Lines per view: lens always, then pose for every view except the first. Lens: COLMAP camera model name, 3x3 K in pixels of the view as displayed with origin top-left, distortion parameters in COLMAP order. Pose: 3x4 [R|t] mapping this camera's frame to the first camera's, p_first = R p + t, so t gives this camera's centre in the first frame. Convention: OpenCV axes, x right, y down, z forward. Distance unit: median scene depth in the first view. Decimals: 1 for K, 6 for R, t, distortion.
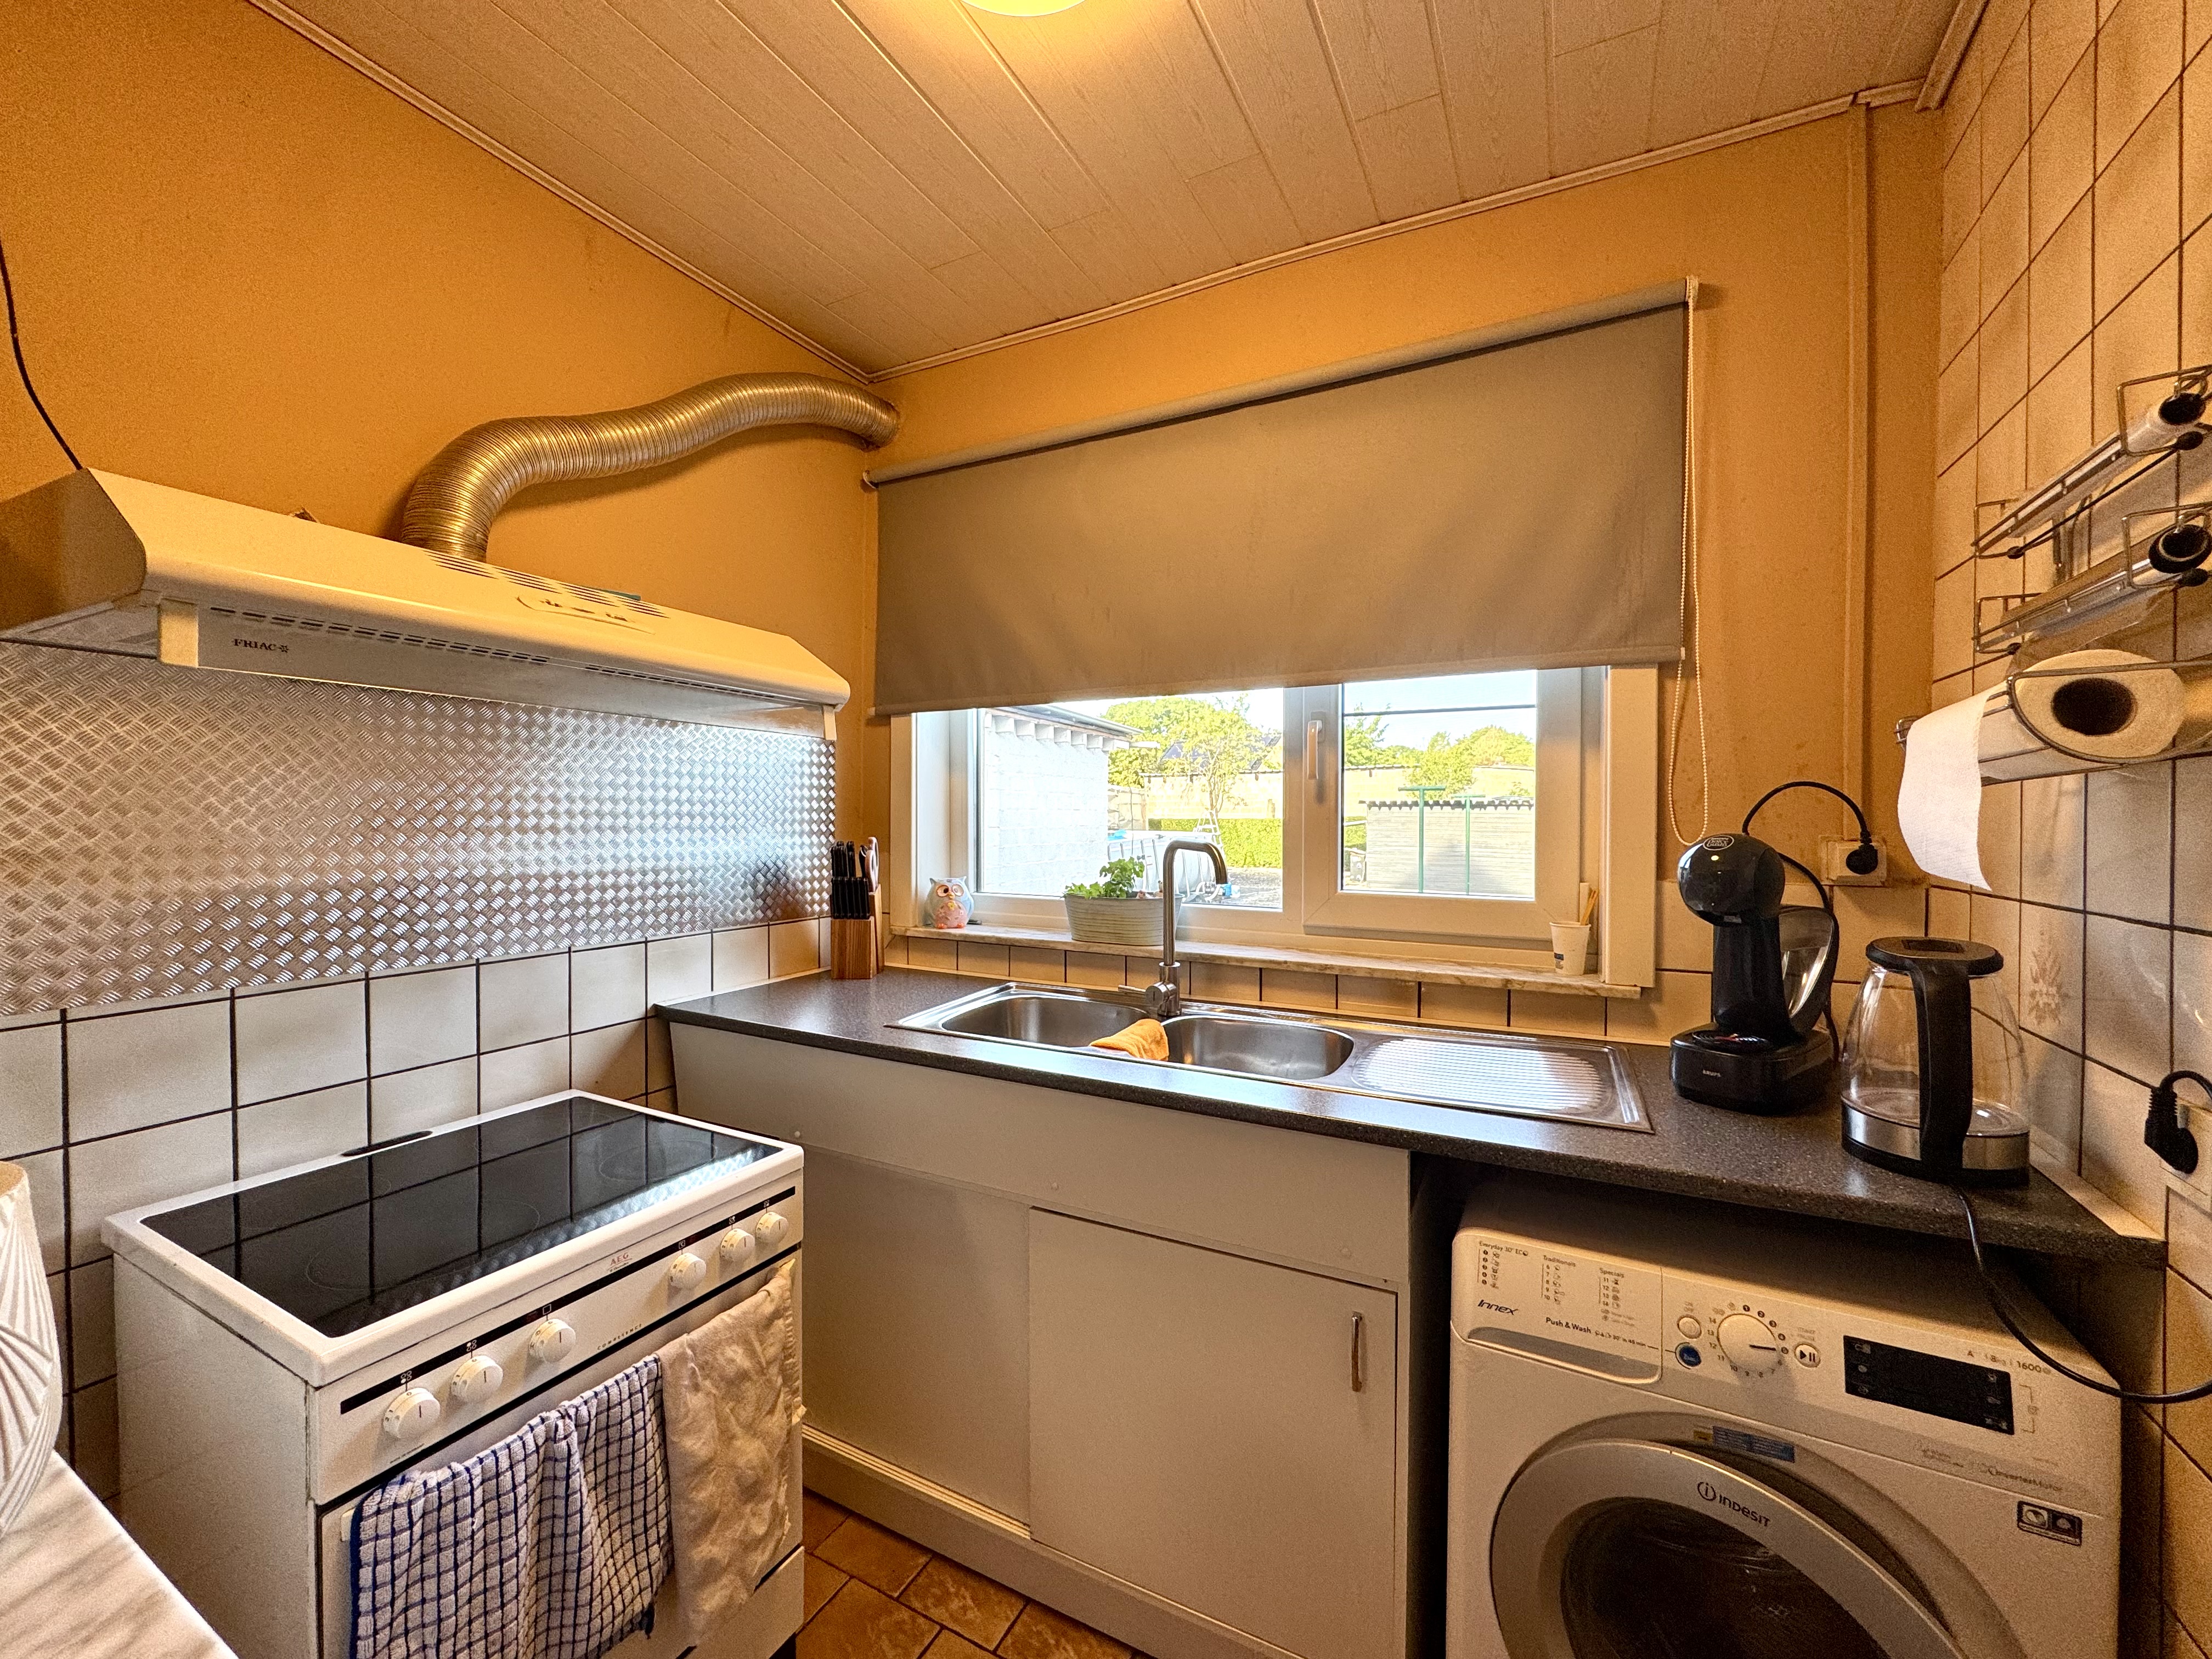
lens RADIAL K [[885.0, 0, 1106.3], [0, 885.0, 822.2], [0, 0, 1]] dist [0.002633, 0.000063]
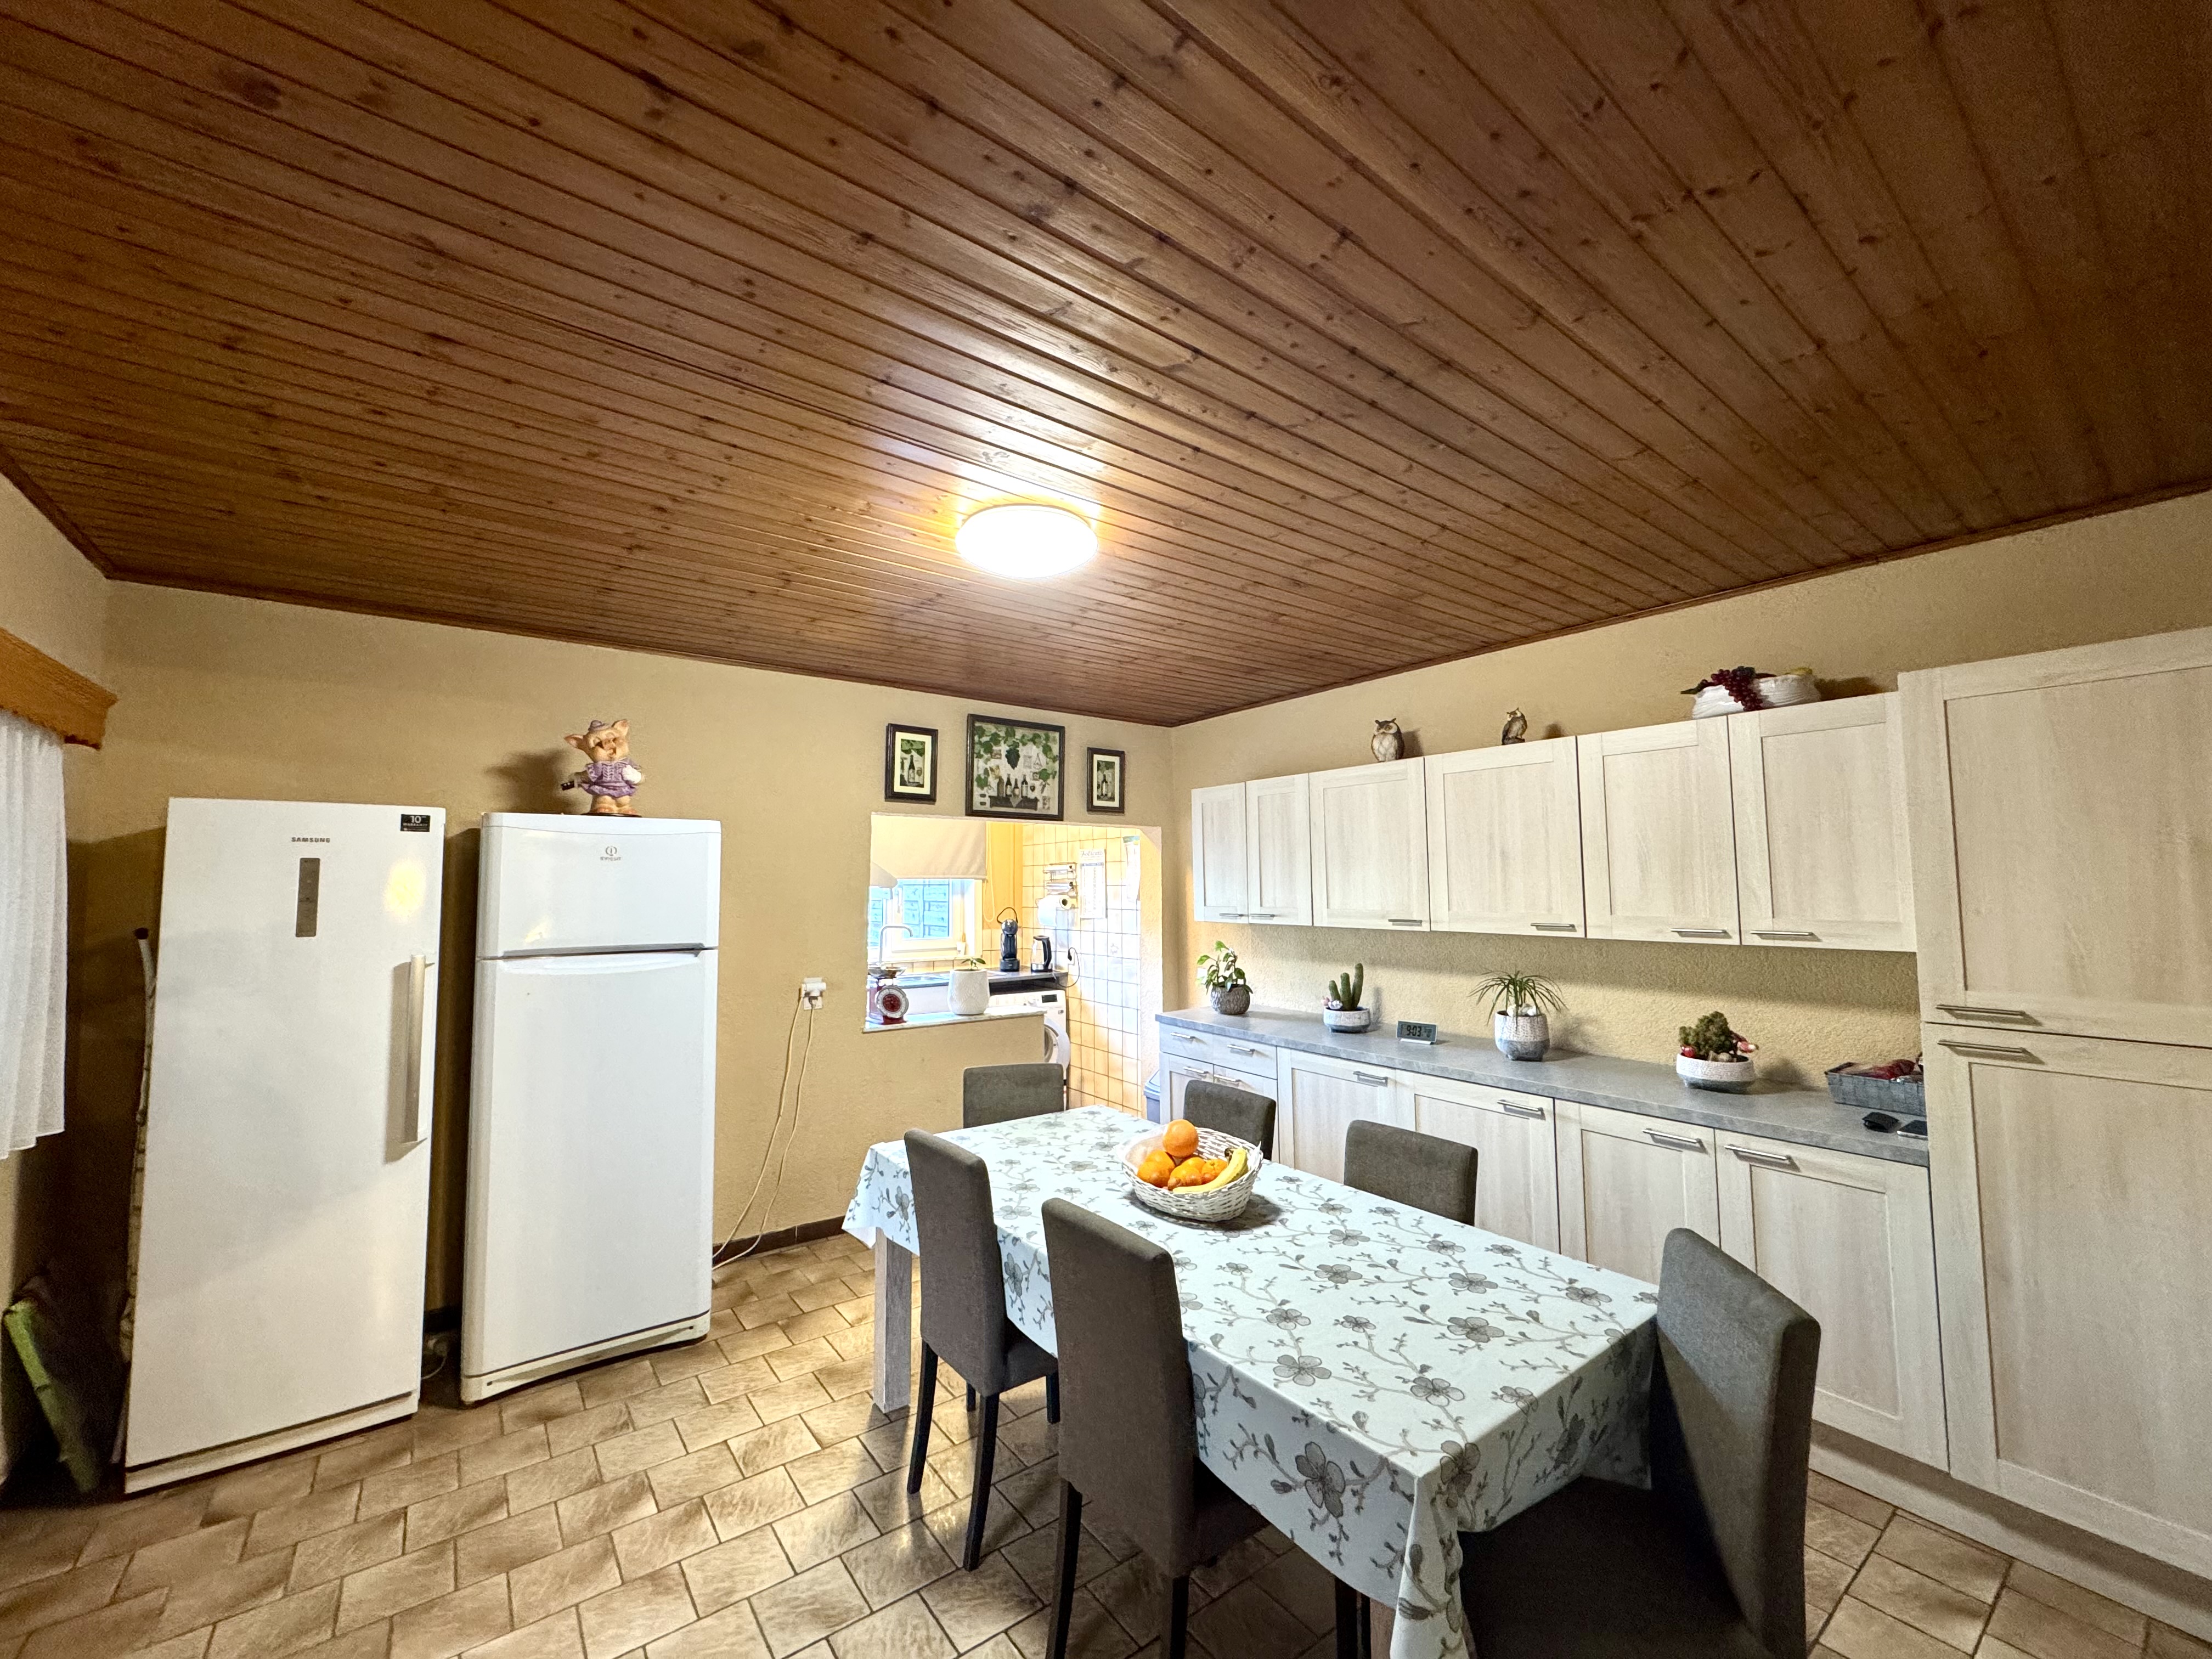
lens RADIAL K [[885.0, 0, 1111.4], [0, 885.0, 831.8], [0, 0, 1]] dist [0.002633, 0.000063]
pose [[0.424177, 0.061508, 0.903488, -4.771702], [0.014856, 0.997084, -0.074855, -0.122382], [-0.905458, 0.045174, 0.422026, -2.210209]]
